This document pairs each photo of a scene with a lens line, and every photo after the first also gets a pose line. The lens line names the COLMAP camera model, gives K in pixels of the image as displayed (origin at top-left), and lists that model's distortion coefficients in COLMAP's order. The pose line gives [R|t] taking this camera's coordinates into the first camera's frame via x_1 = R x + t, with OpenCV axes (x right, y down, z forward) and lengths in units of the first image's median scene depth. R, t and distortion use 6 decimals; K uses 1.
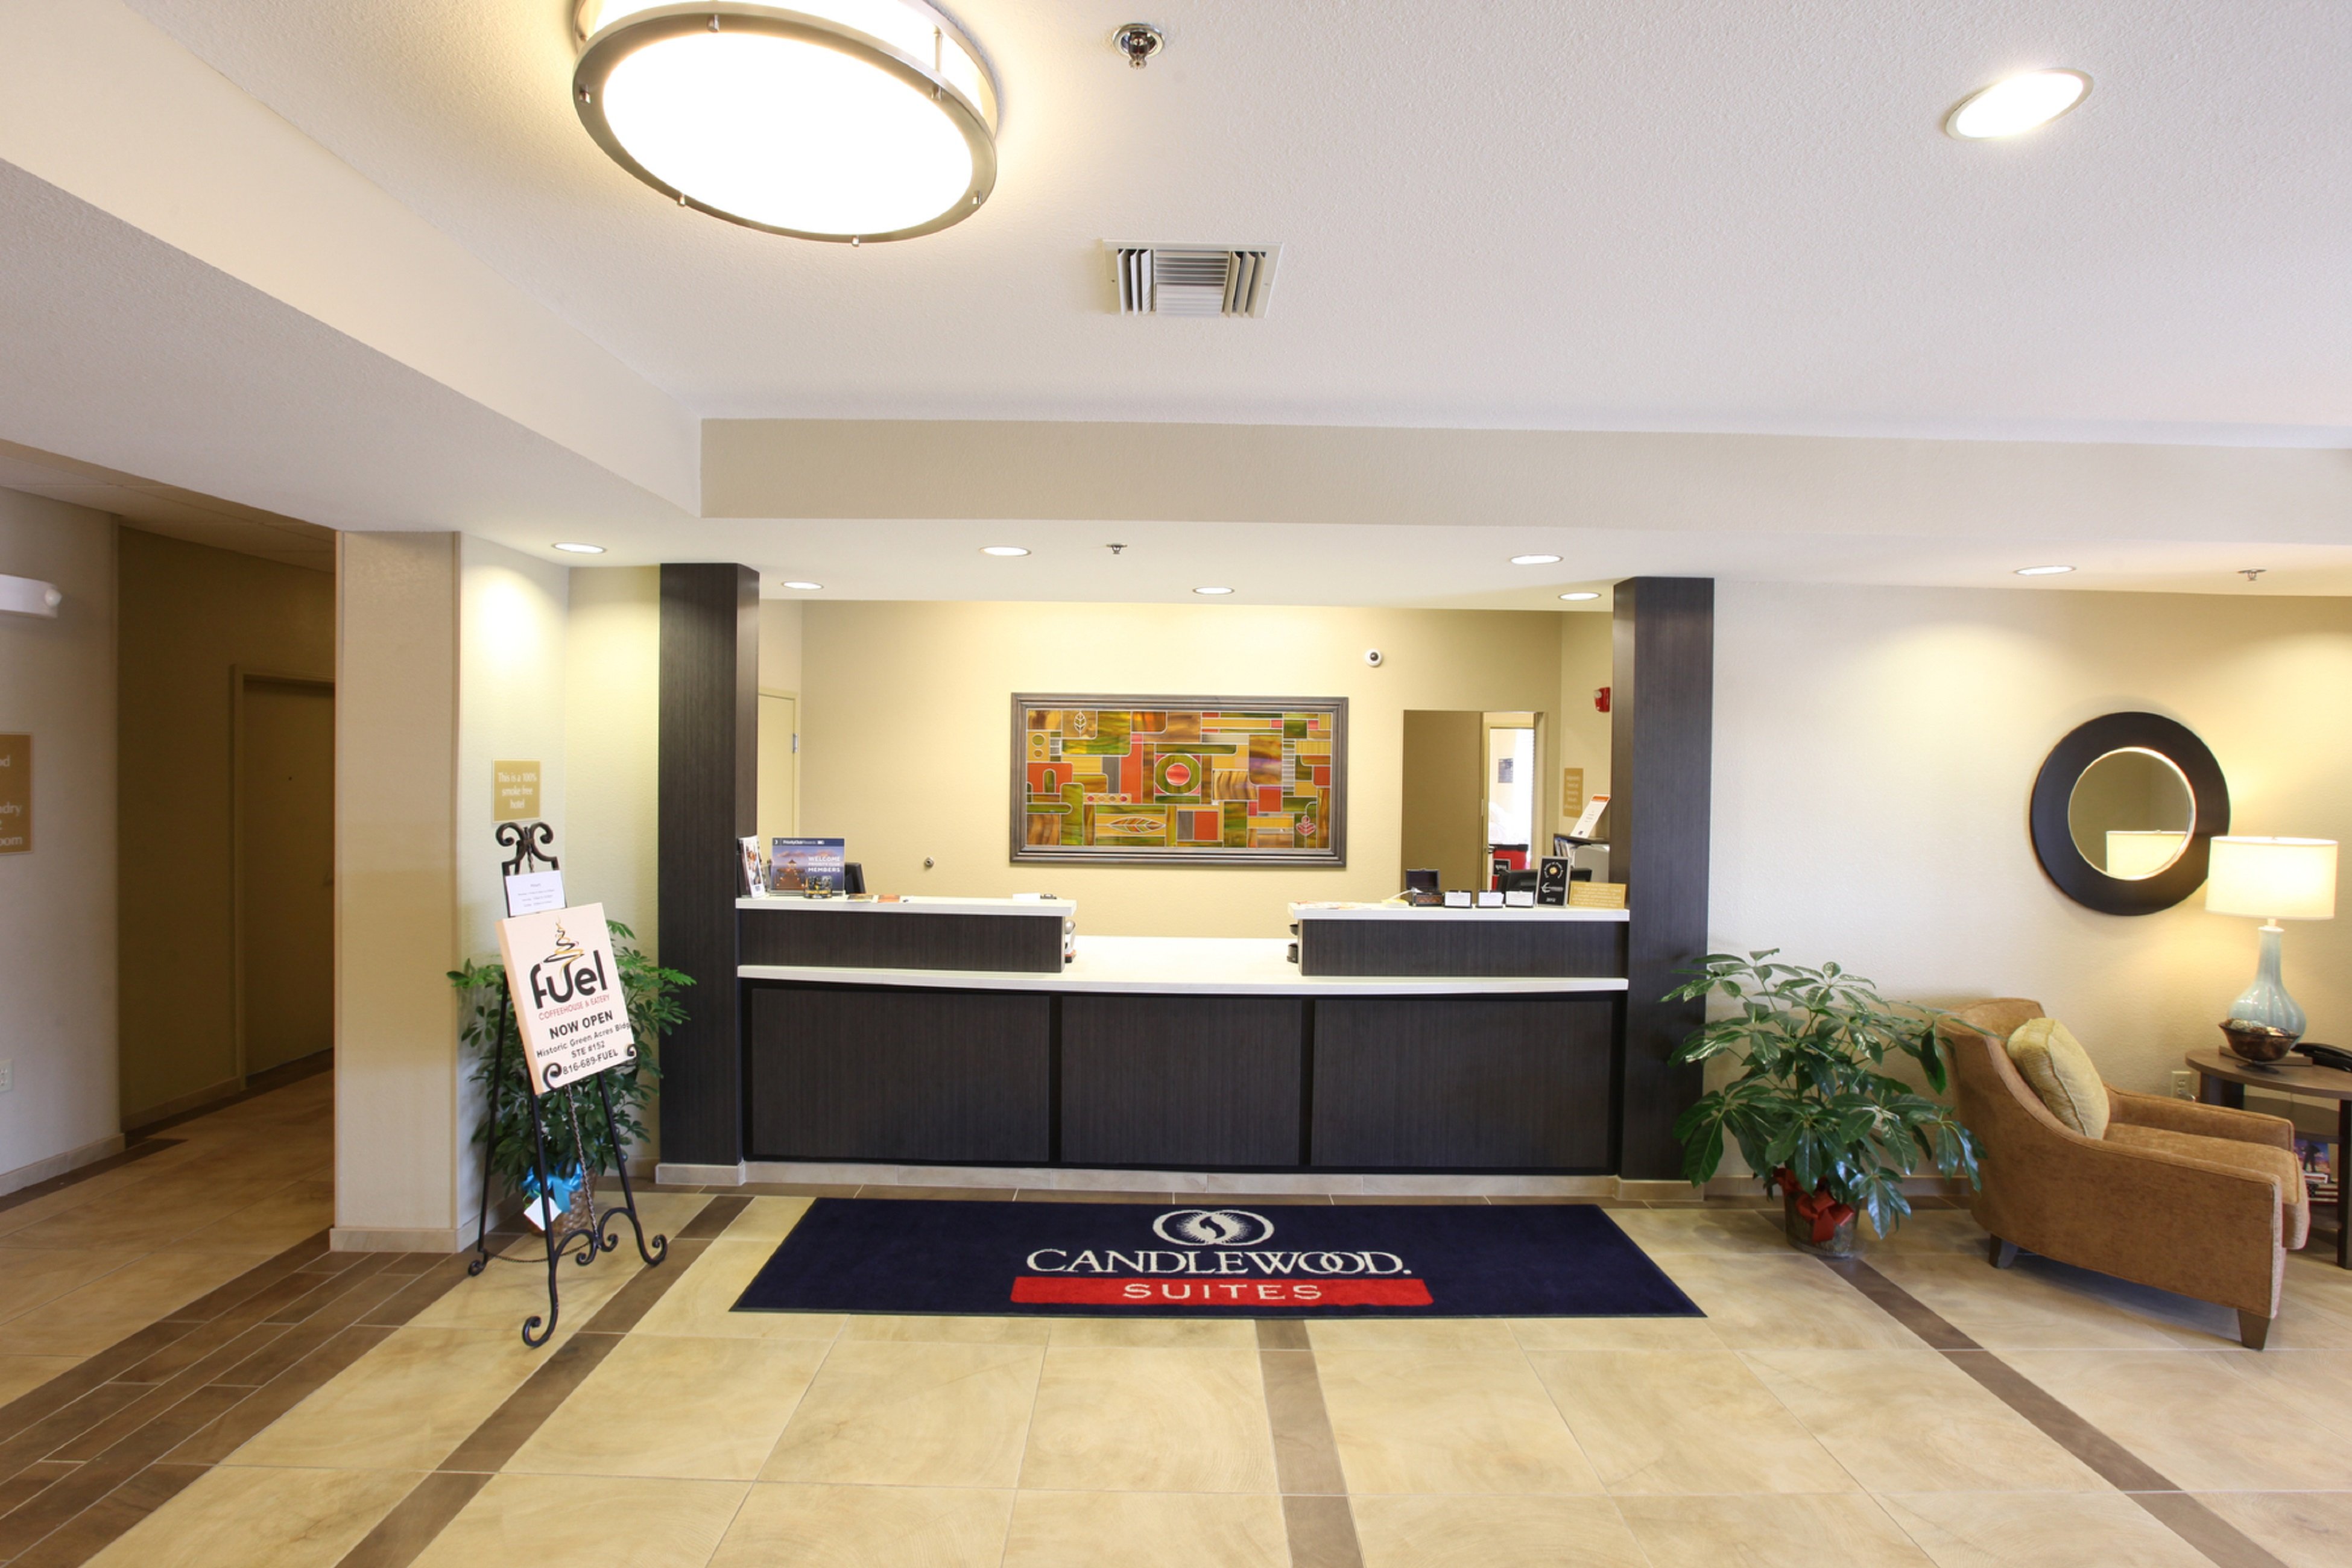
lens RADIAL K [[1071.6, 0, 1165.0], [0, 1071.6, 779.2], [0, 0, 1]] dist [-0.046670, 0.015836]
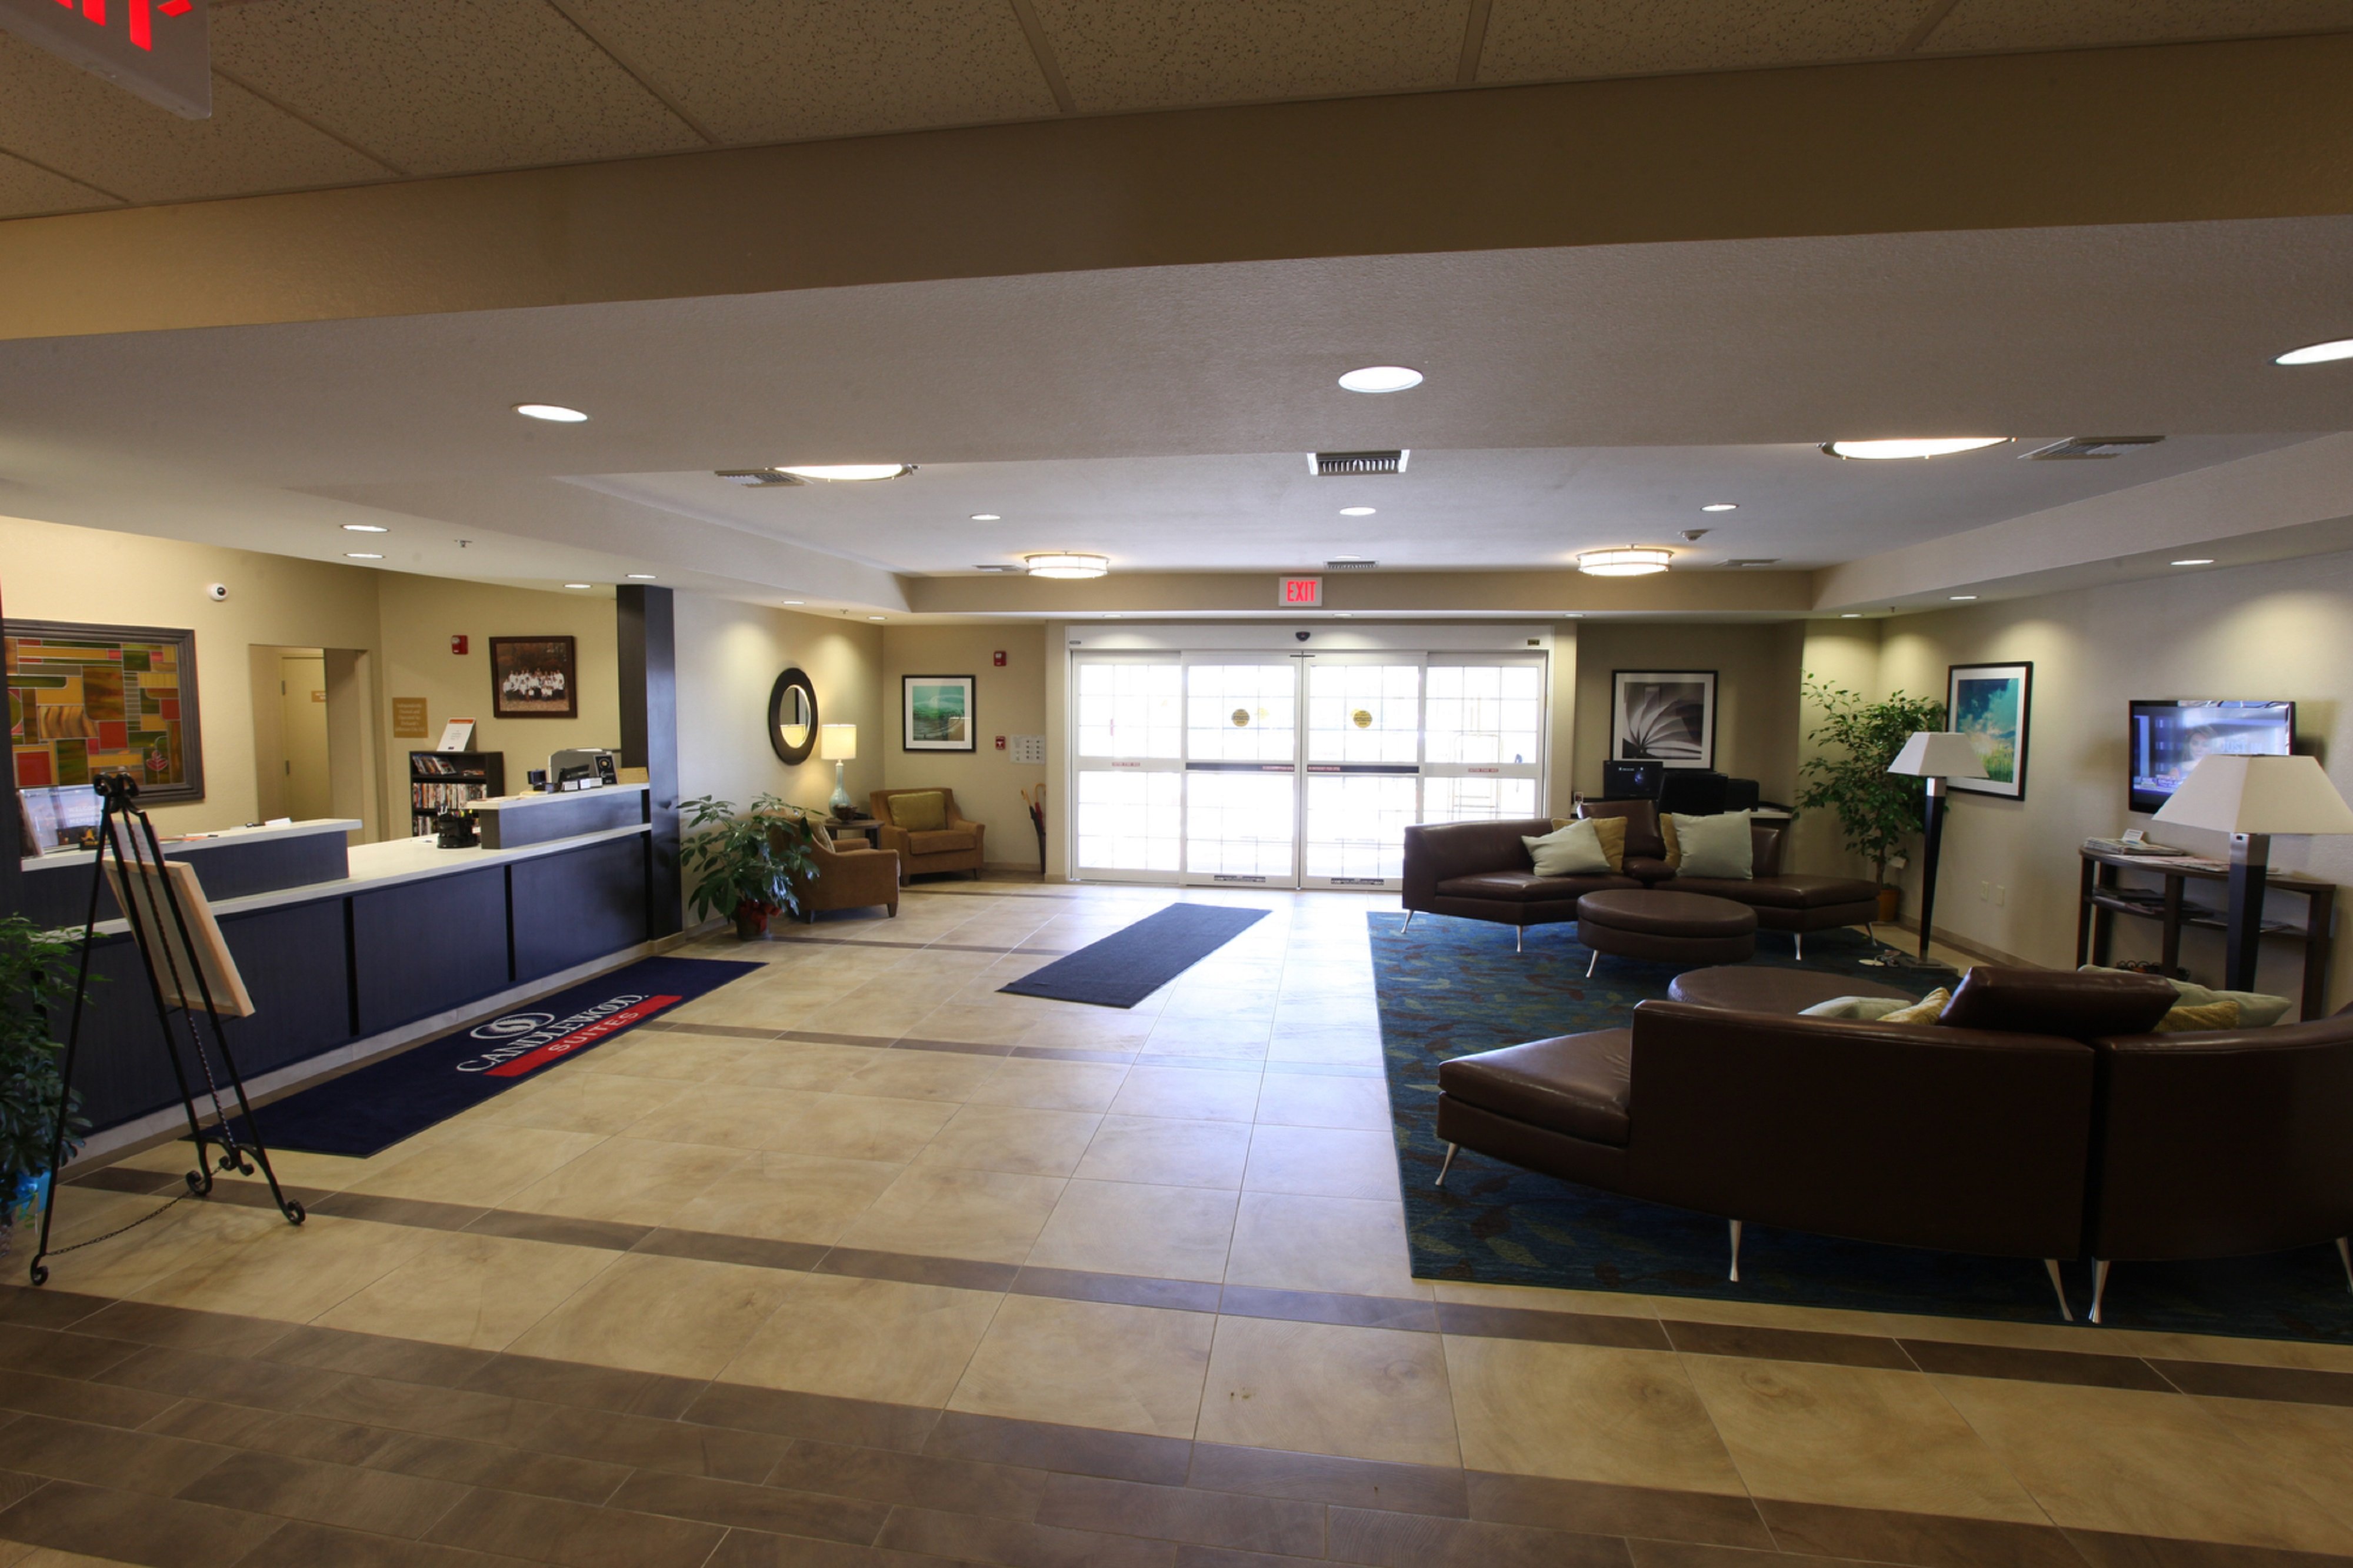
lens RADIAL K [[1071.9, 0, 1165.5], [0, 1071.9, 779.2], [0, 0, 1]] dist [-0.046670, 0.015836]
pose [[0.152071, -0.088007, 0.984444, -1.121303], [0.010416, 0.996115, 0.087441, -0.022050], [-0.988315, -0.003043, 0.152397, -0.077562]]
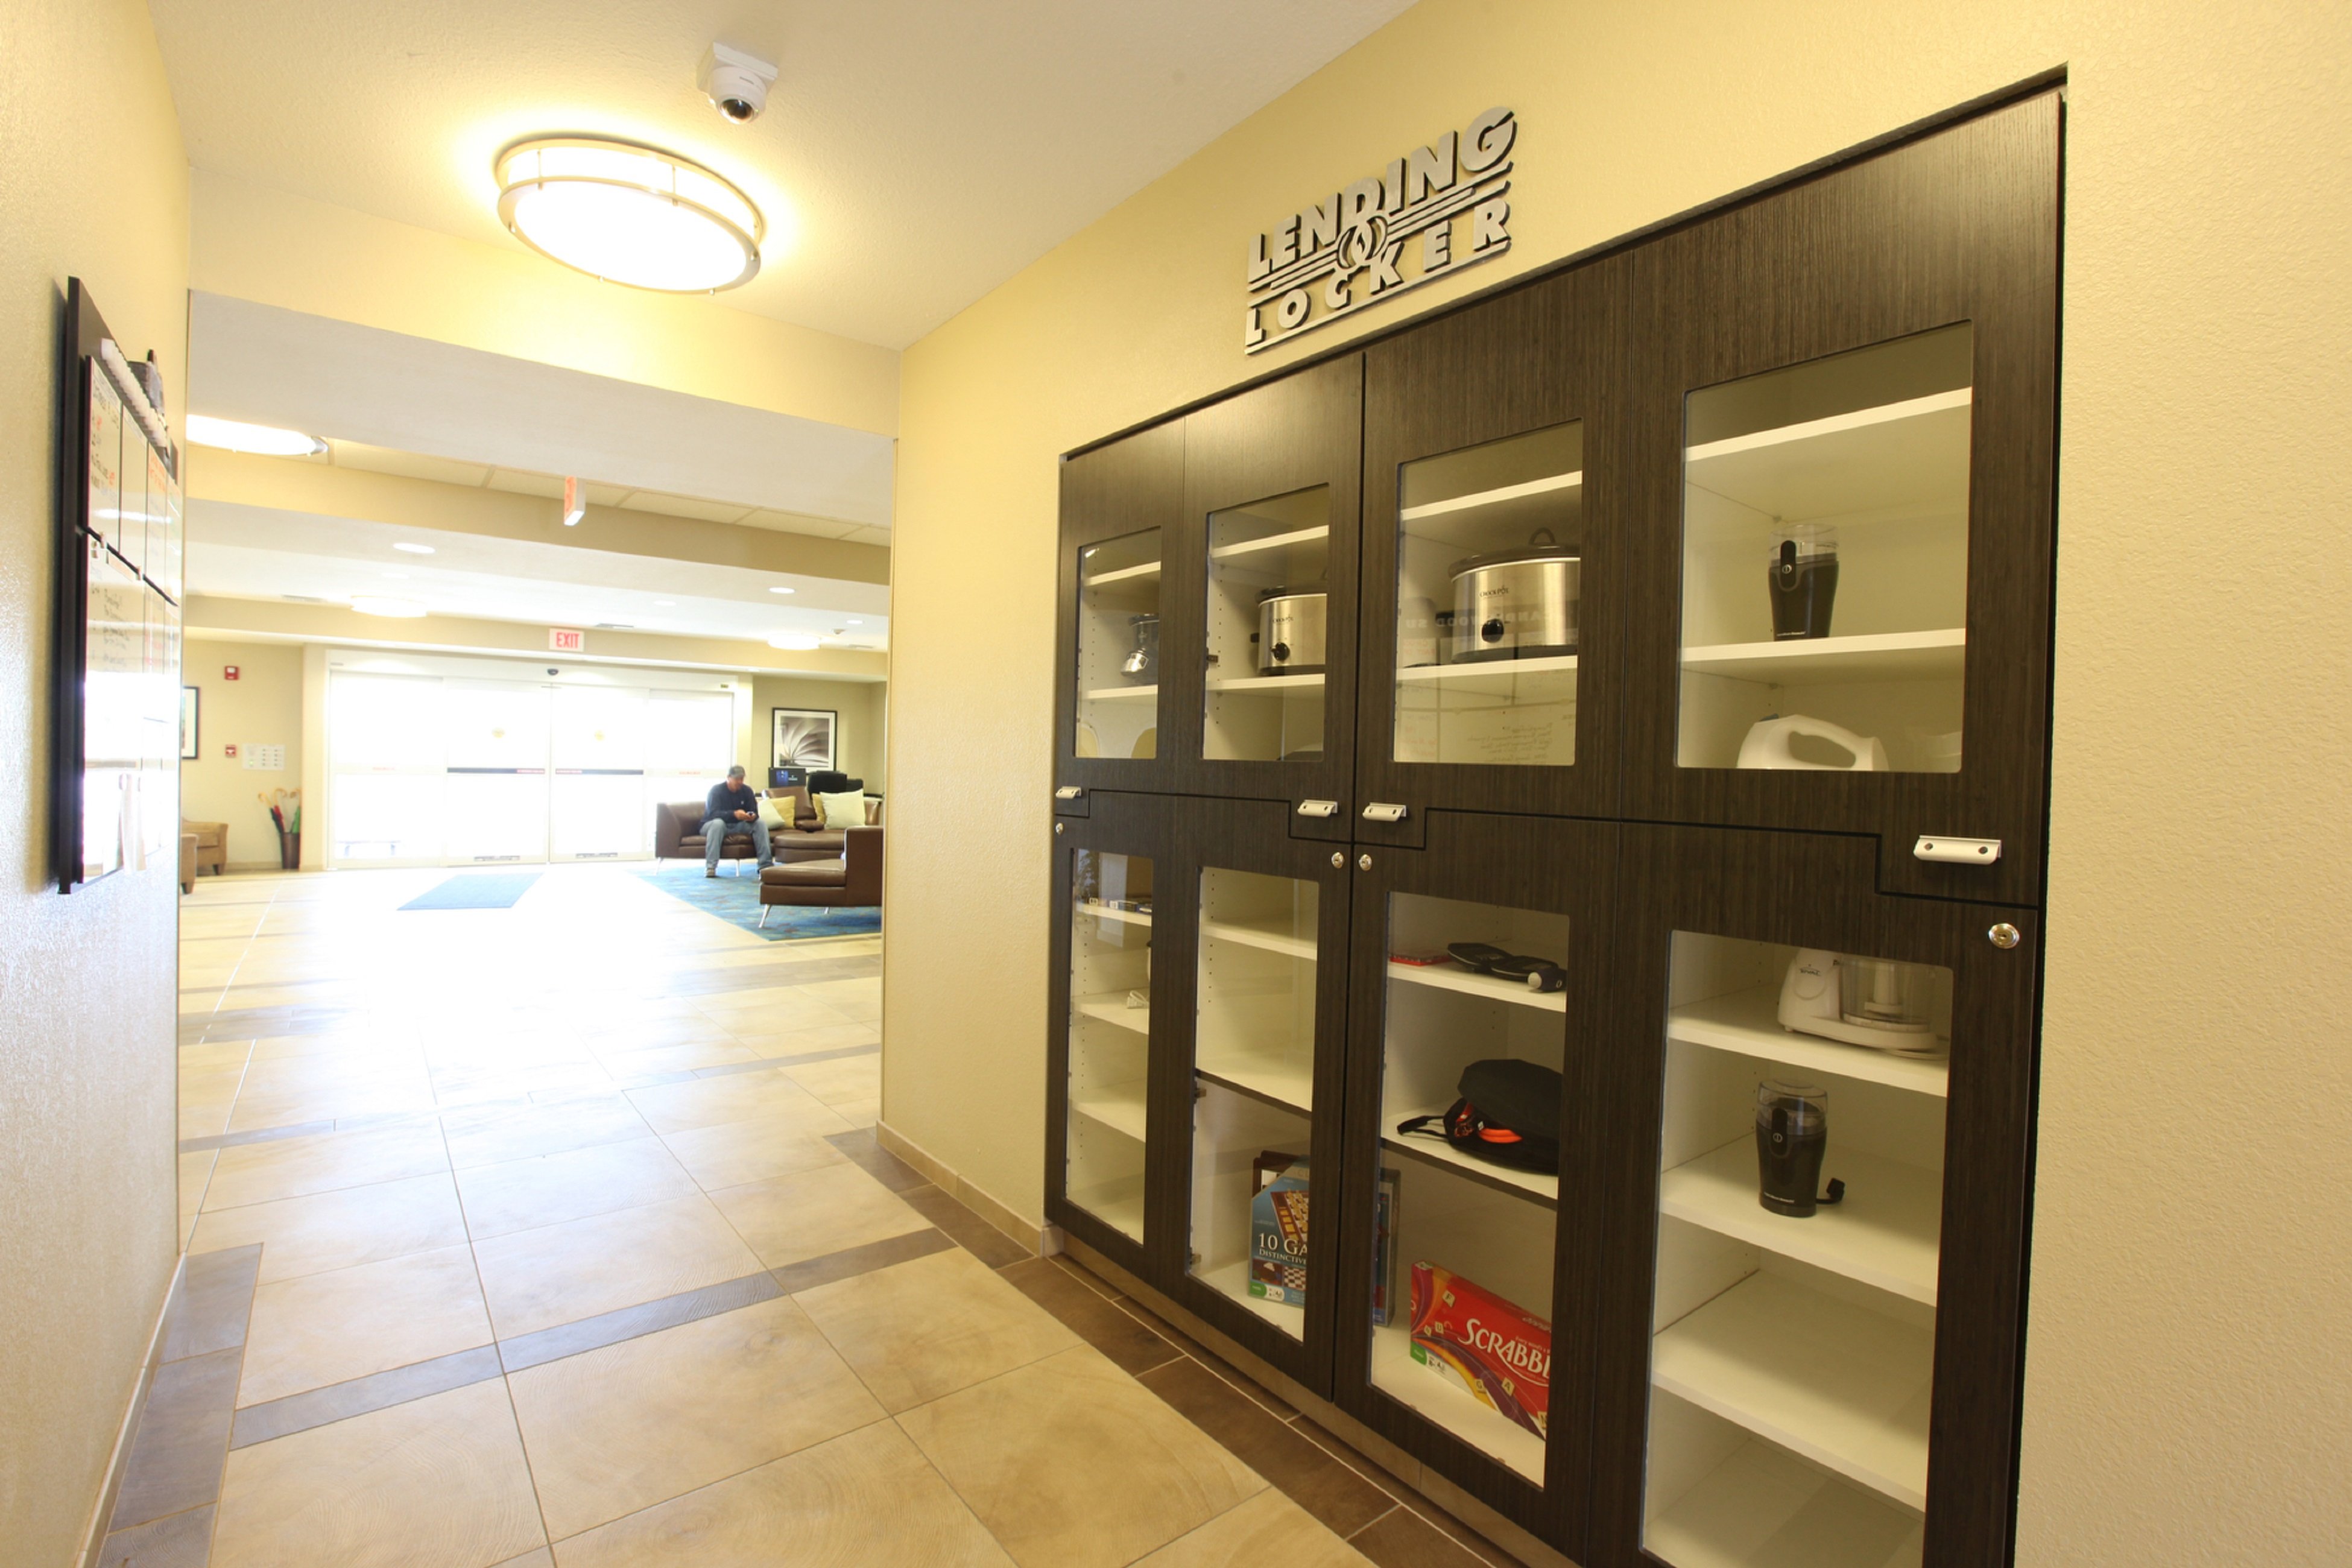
lens RADIAL K [[1071.6, 0, 1165.0], [0, 1071.6, 779.2], [0, 0, 1]] dist [-0.046670, 0.015836]
pose [[-0.615584, -0.039175, 0.787097, -2.263700], [-0.019902, 0.999218, 0.034168, 0.045176], [-0.787820, 0.005368, -0.615882, 0.466456]]
